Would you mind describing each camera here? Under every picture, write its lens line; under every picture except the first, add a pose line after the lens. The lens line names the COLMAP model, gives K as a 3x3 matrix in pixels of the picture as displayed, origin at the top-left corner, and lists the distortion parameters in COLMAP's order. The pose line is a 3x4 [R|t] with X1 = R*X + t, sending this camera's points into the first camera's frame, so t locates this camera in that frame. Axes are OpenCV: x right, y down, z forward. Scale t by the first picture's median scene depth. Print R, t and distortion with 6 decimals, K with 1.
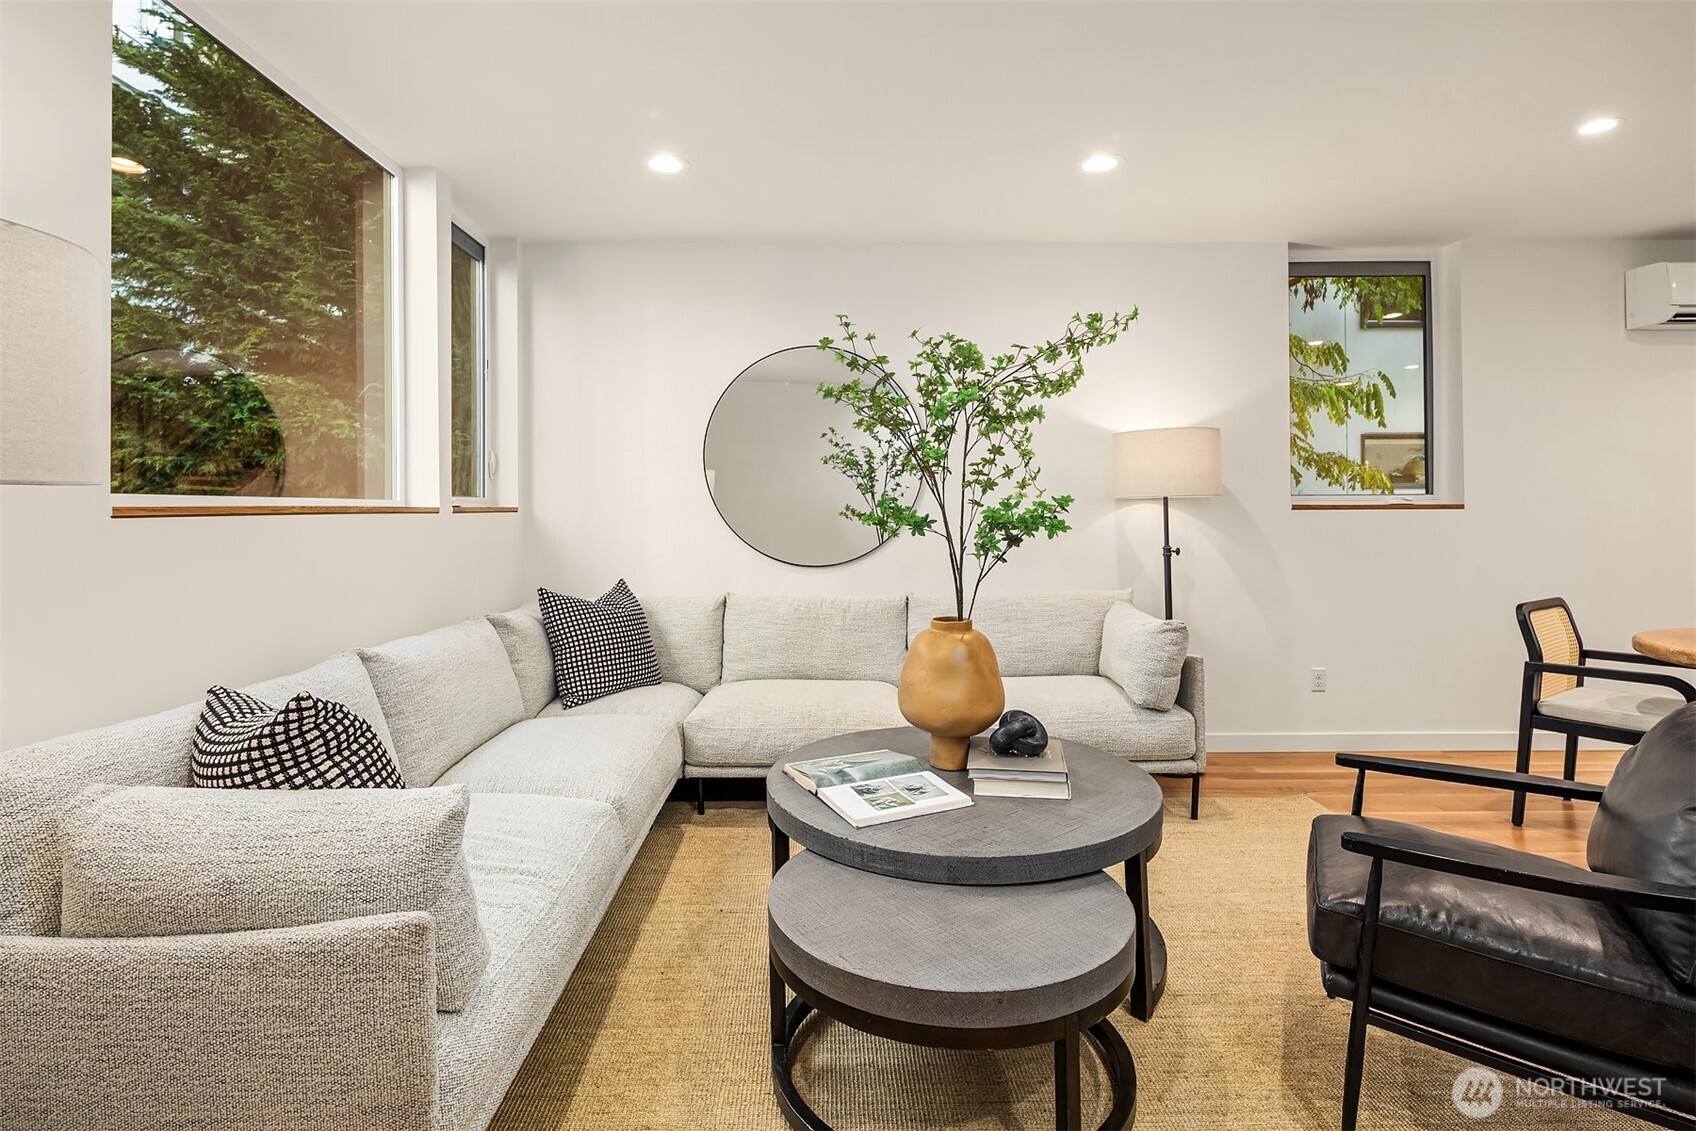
lens RADIAL K [[848.0, 0, 846.9], [0, 848.0, 506.0], [0, 0, 1]] dist [0.011125, -0.008808]
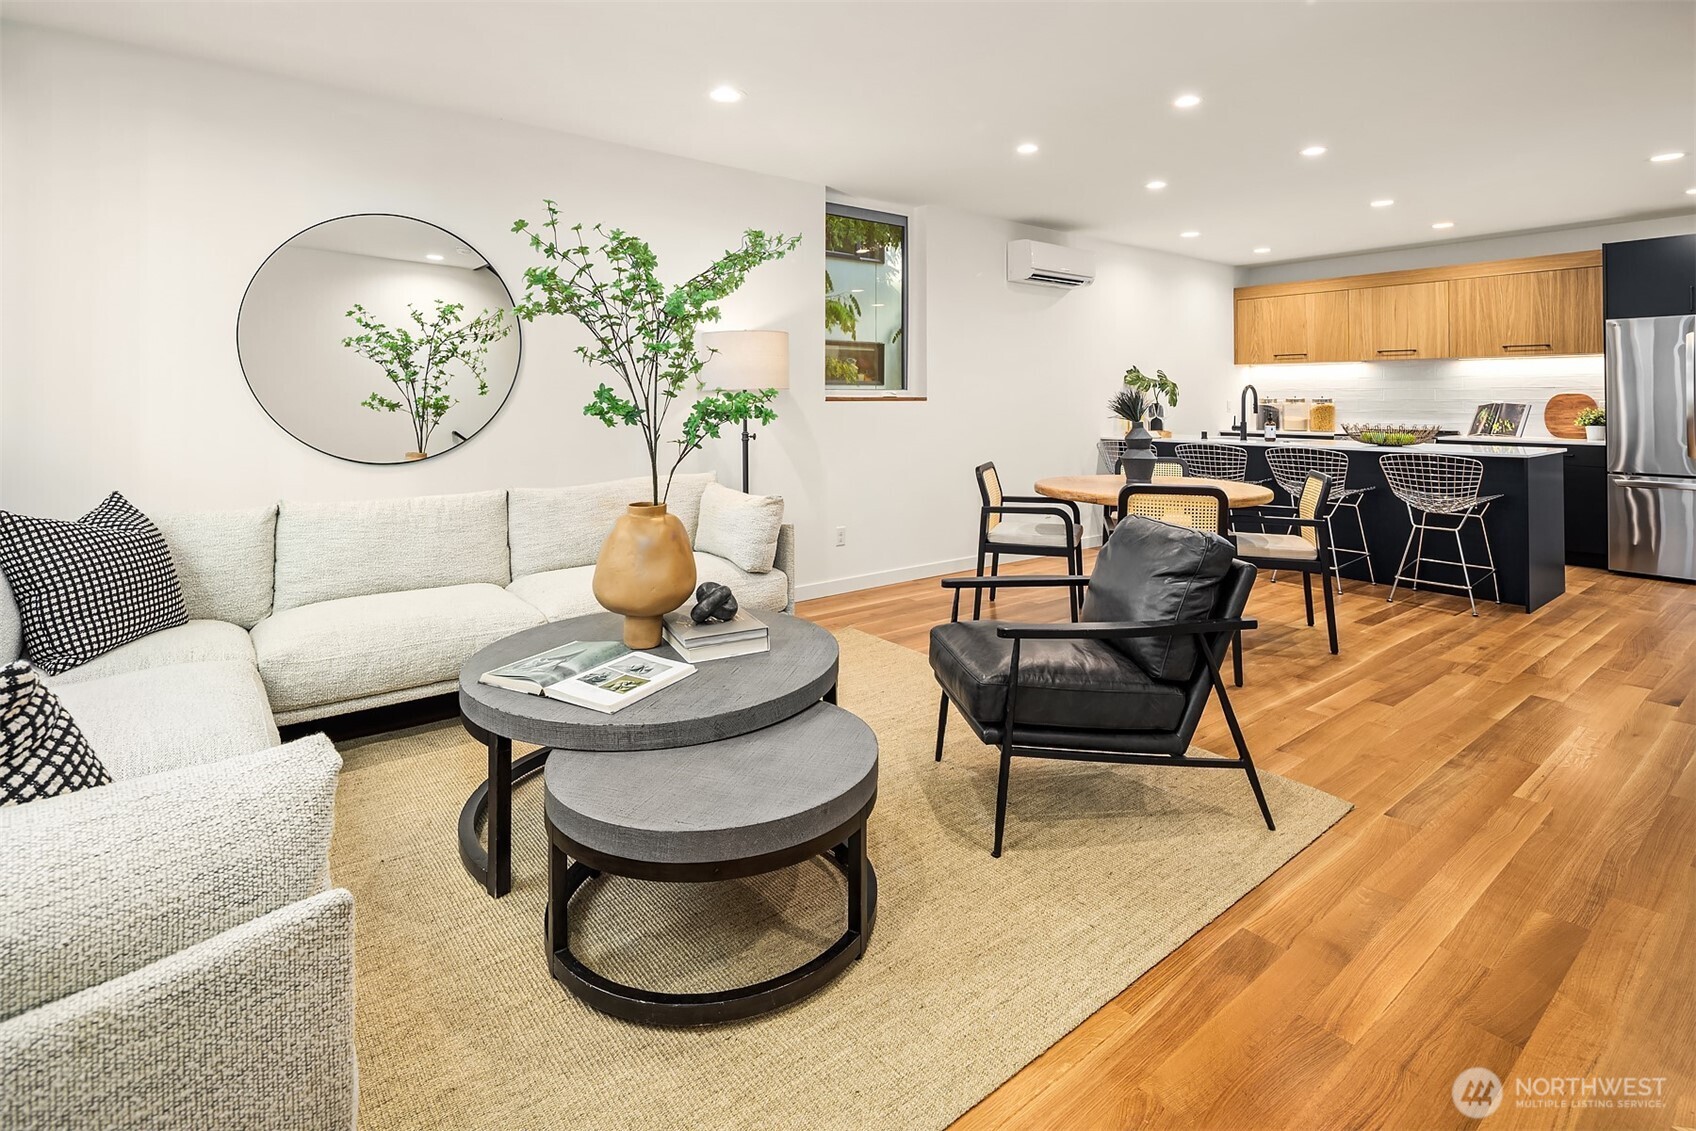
lens RADIAL K [[842.6, 0, 841.7], [0, 842.6, 388.0], [0, 0, 1]] dist [0.003318, -0.003103]
pose [[0.784518, 0.012312, 0.619983, -0.345478], [-0.005612, 0.999903, -0.012755, 0.001584], [-0.620080, 0.006527, 0.784511, 0.032724]]
